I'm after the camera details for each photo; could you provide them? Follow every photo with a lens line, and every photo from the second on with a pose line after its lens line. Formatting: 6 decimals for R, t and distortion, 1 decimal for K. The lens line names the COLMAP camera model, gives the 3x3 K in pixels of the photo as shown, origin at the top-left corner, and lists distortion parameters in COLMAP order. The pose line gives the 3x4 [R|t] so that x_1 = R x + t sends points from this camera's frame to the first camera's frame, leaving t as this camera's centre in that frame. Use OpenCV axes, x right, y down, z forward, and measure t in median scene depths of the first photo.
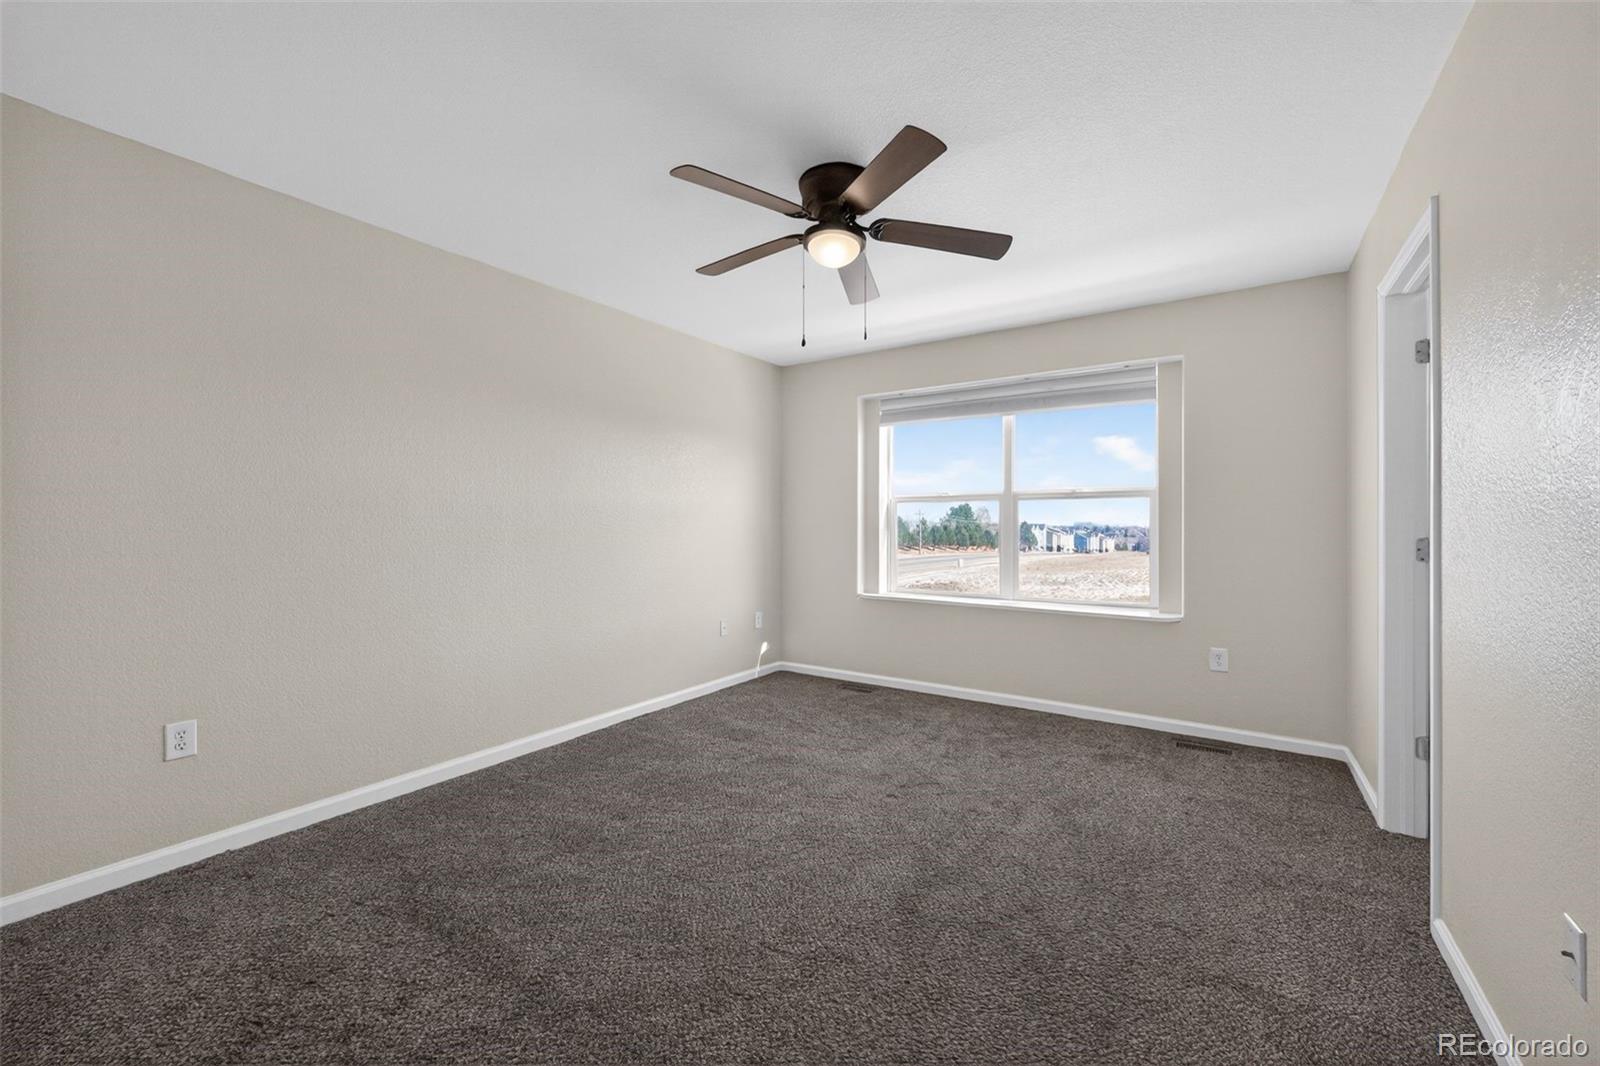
lens RADIAL K [[634.2, 0, 800.4], [0, 634.2, 538.1], [0, 0, 1]] dist [0.000510, -0.000106]
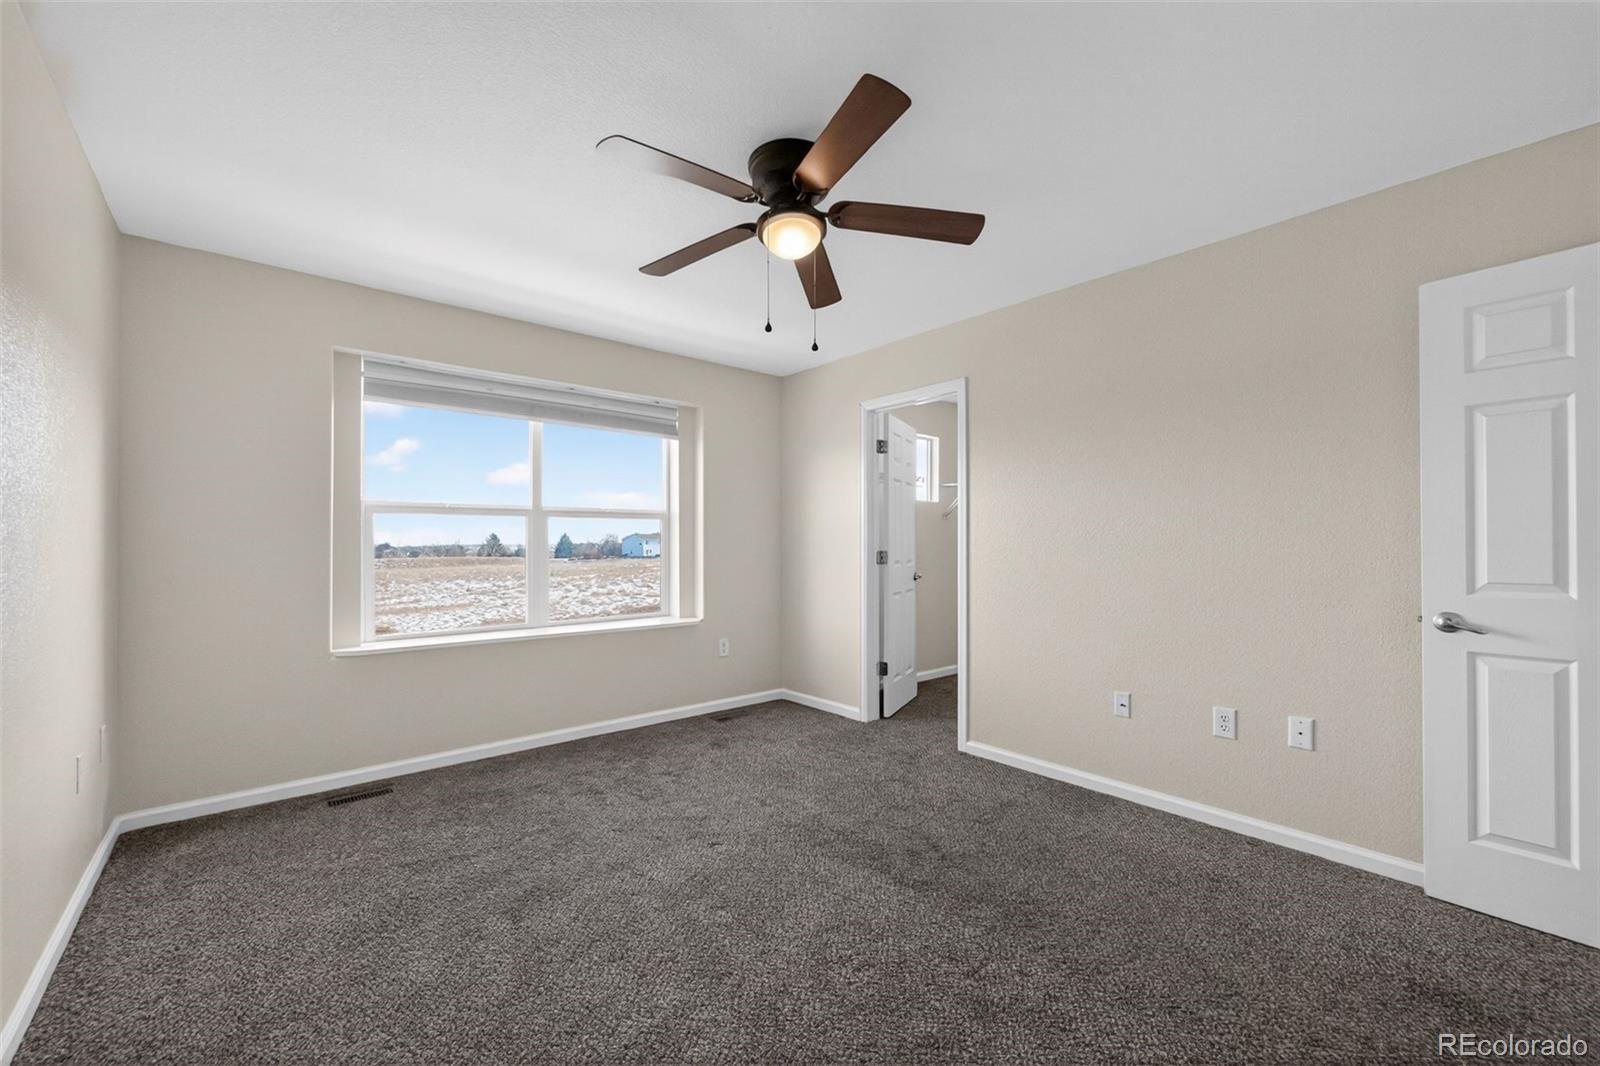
lens RADIAL K [[634.2, 0, 800.4], [0, 634.2, 538.1], [0, 0, 1]] dist [0.000510, -0.000106]
pose [[0.270762, 0.007964, 0.962613, -0.558424], [0.025953, 0.999542, -0.015570, -0.006043], [-0.962296, 0.029199, 0.270432, 0.512868]]
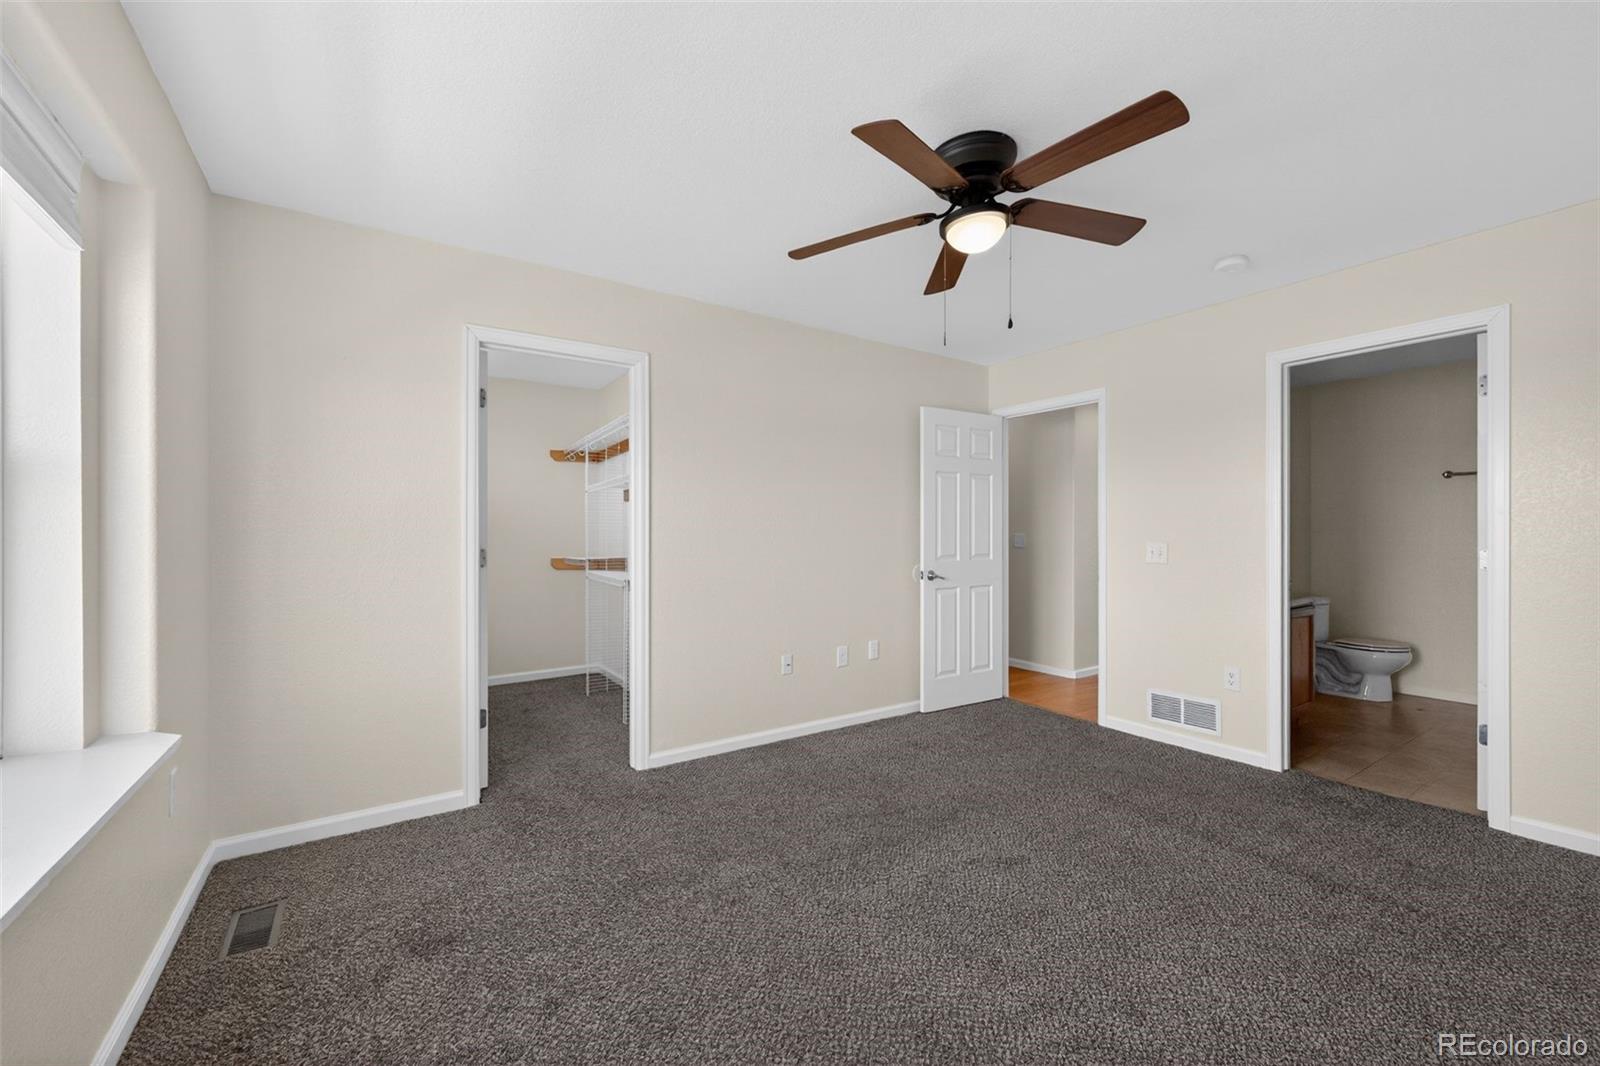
lens RADIAL K [[634.2, 0, 800.4], [0, 634.2, 538.1], [0, 0, 1]] dist [0.000510, -0.000106]
pose [[-0.927113, 0.001811, 0.374778, -0.032893], [0.012220, 0.999603, 0.025399, -0.026732], [-0.374583, 0.028128, -0.926767, 1.332937]]
